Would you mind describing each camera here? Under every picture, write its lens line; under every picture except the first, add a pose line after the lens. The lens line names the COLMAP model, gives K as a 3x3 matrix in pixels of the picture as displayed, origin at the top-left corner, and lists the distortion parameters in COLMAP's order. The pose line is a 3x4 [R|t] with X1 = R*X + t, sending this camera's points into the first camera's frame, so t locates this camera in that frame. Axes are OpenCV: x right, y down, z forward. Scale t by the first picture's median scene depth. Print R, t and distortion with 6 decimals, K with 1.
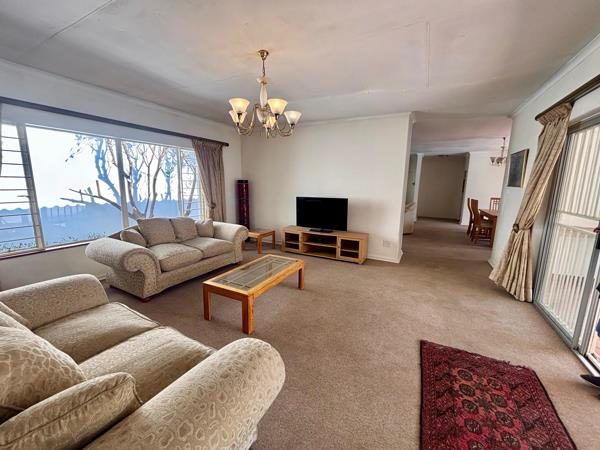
lens RADIAL K [[243.2, 0, 300.0], [0, 243.2, 225.0], [0, 0, 1]] dist [-0.000319, -0.000057]
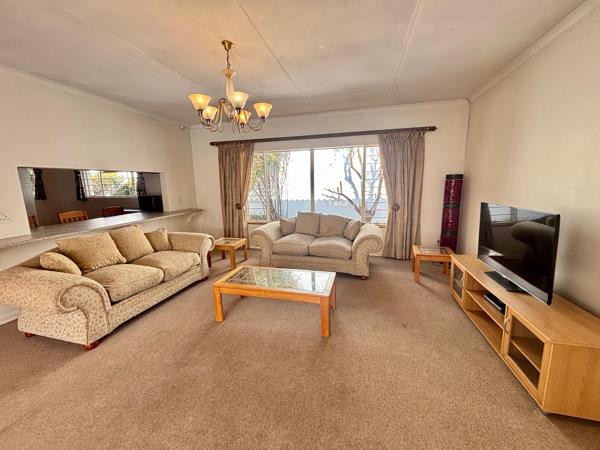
lens RADIAL K [[243.2, 0, 300.0], [0, 243.2, 225.0], [0, 0, 1]] dist [-0.000319, -0.000057]
pose [[0.215083, 0.146471, -0.965549, 0.415139], [-0.143127, 0.982741, 0.117196, -0.074635], [0.966051, 0.112990, 0.232335, 0.508457]]
